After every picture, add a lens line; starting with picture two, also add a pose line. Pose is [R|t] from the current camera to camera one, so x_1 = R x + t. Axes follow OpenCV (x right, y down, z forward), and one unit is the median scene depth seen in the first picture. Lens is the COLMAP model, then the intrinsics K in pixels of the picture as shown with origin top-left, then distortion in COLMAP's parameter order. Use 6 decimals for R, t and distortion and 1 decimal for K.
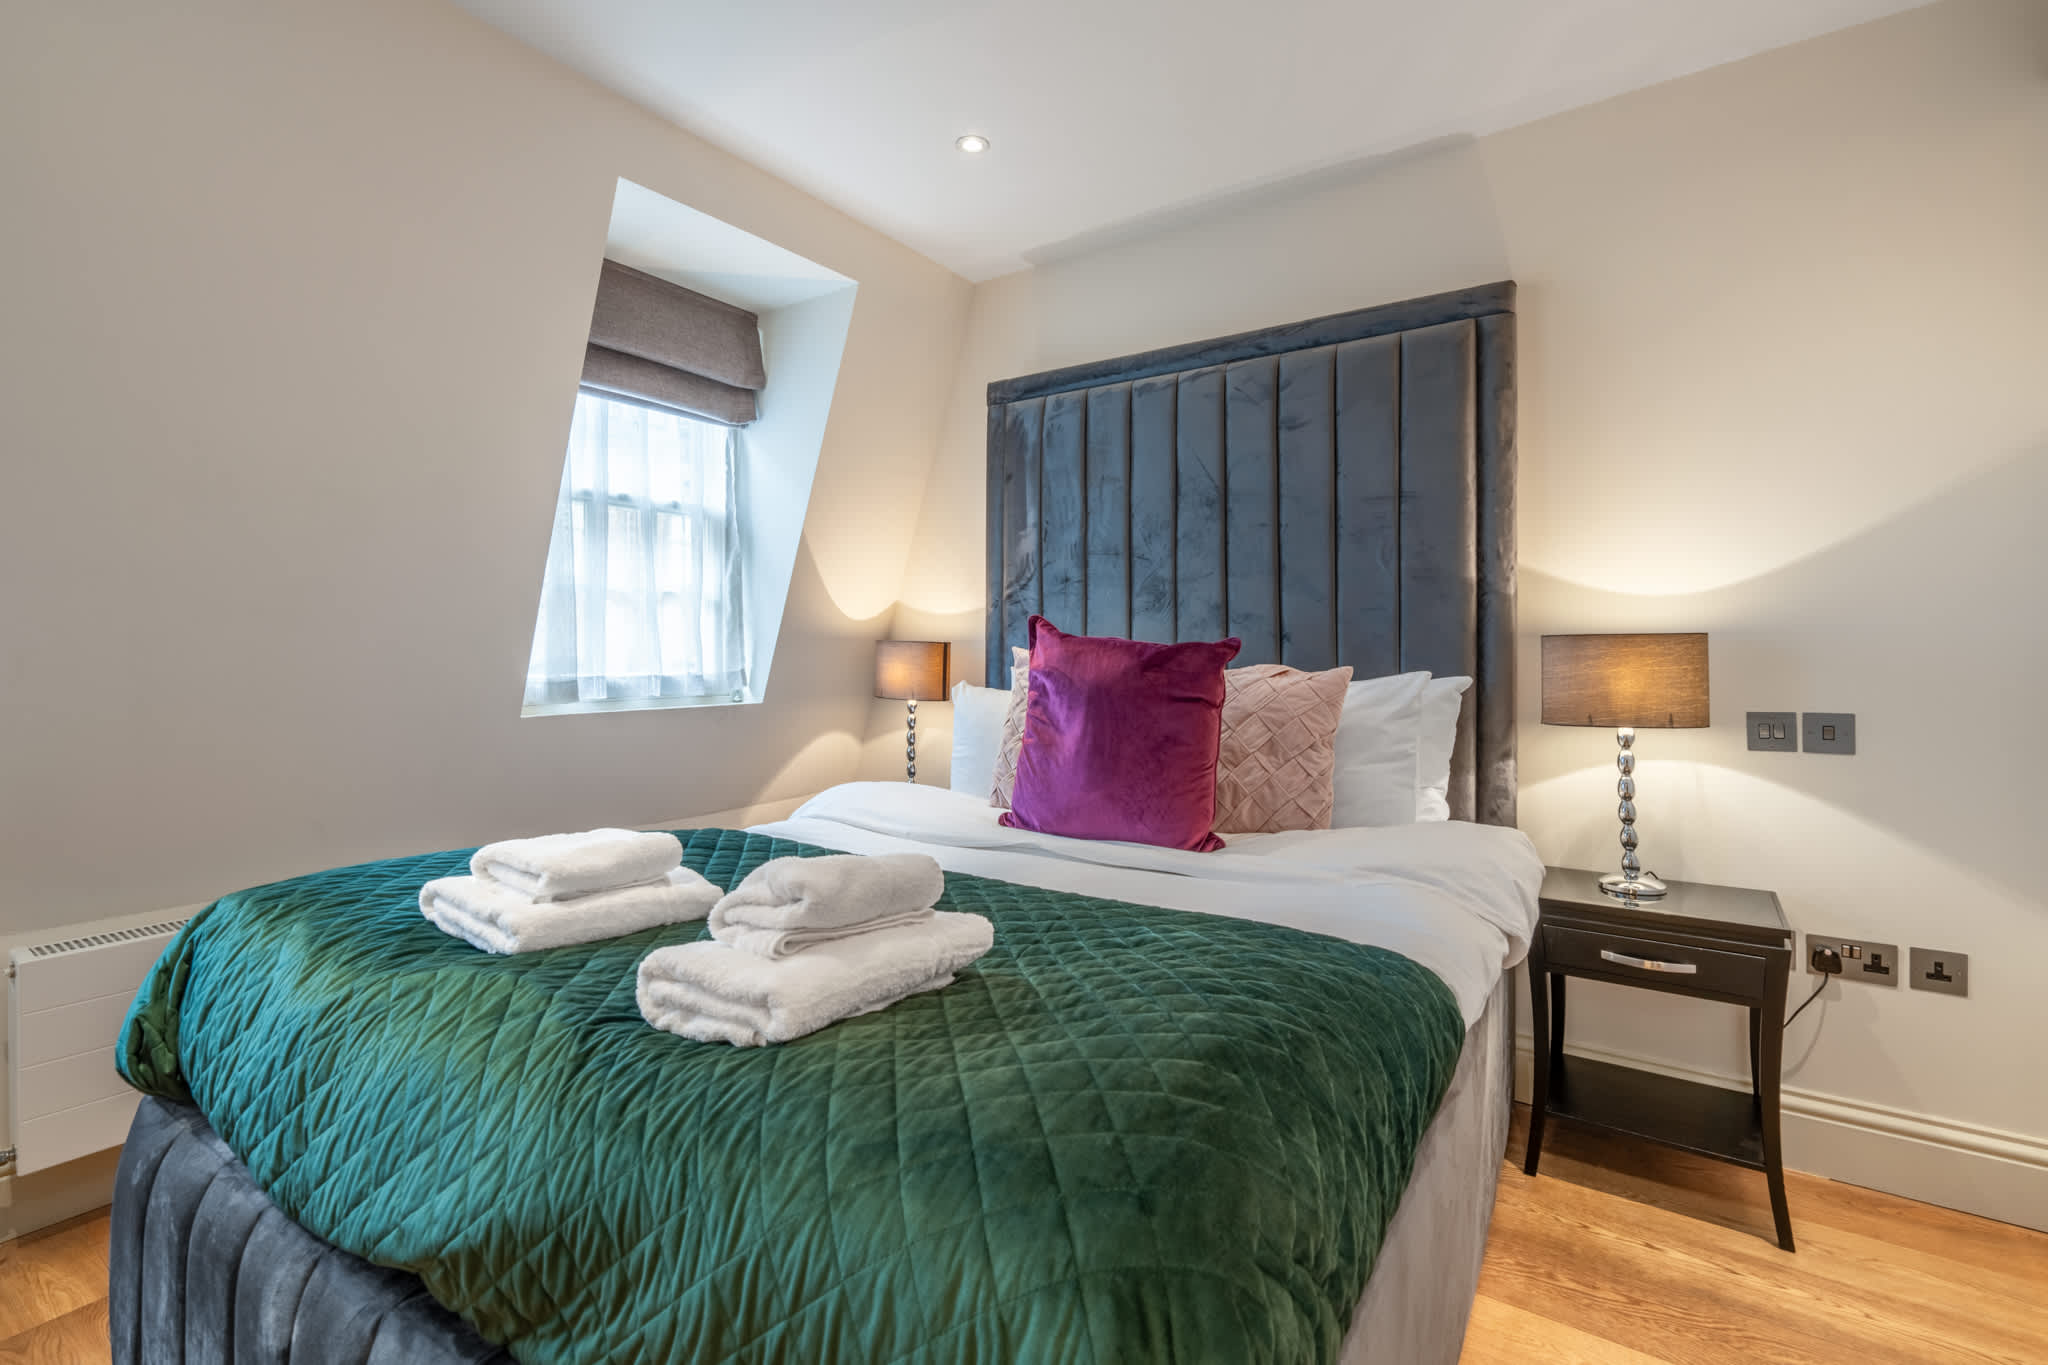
lens RADIAL K [[922.0, 0, 1039.5], [0, 922.0, 651.1], [0, 0, 1]] dist [-0.001875, -0.000113]
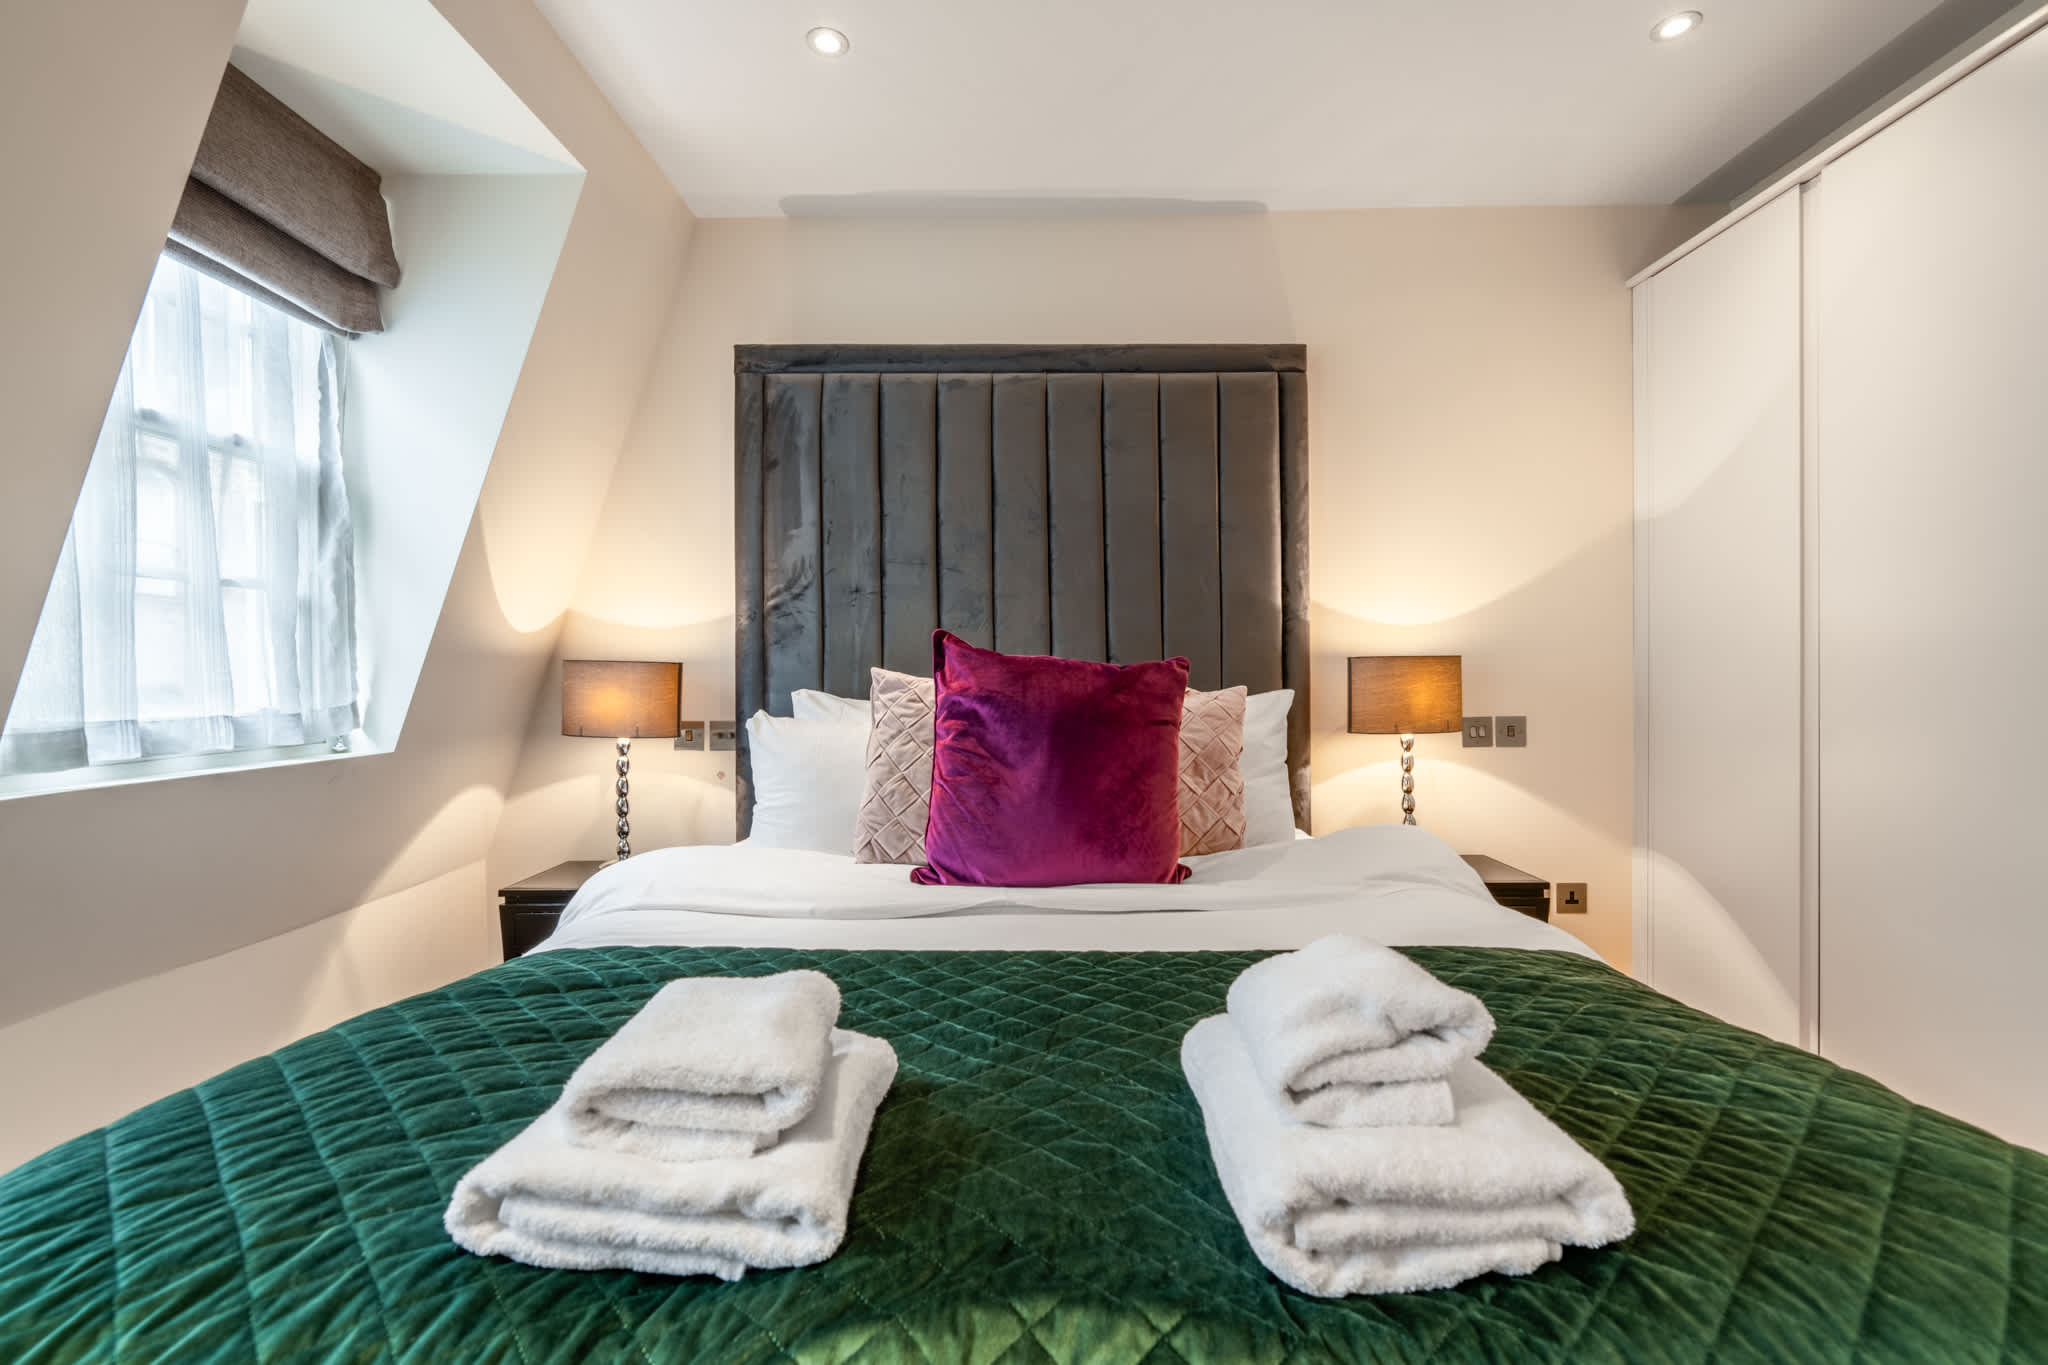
lens RADIAL K [[897.7, 0, 1035.4], [0, 897.7, 677.1], [0, 0, 1]] dist [-0.003276, -0.000318]
pose [[0.829507, -0.006678, 0.558456, -0.378916], [0.004861, 0.999977, 0.004738, 0.000862], [-0.558475, -0.001216, 0.829521, 0.262623]]
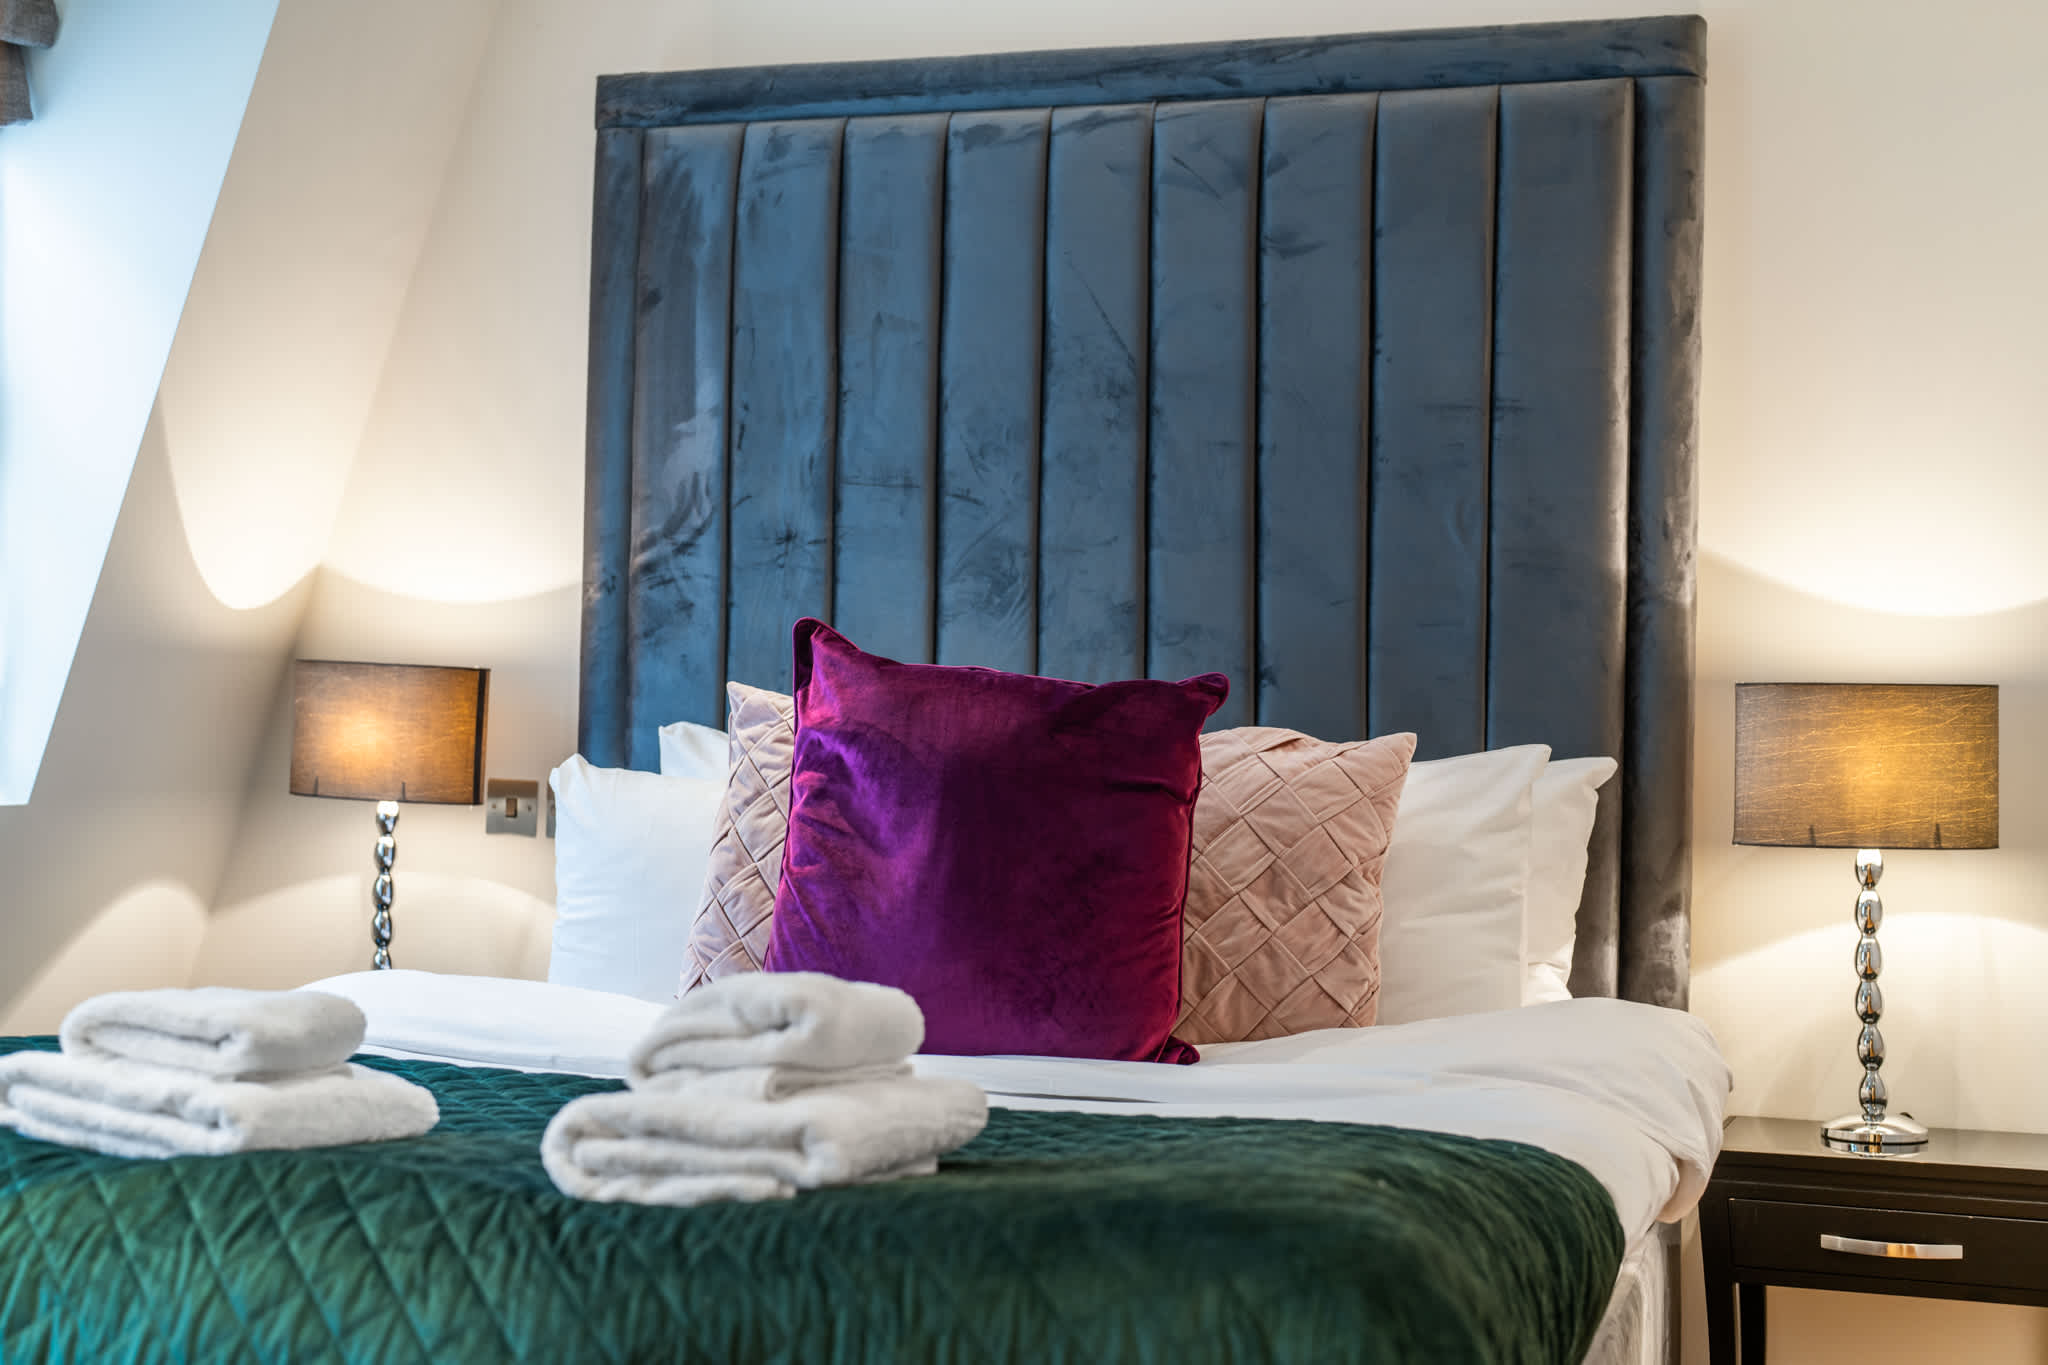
lens RADIAL K [[2970.3, 0, 1024.0], [0, 2970.3, 682.5], [0, 0, 1]] dist [-0.016868, 0.160174]
pose [[0.965689, 0.023413, 0.258643, -0.293678], [-0.020831, 0.999702, -0.012721, 0.012750], [-0.258863, 0.006897, 0.965889, -0.545273]]
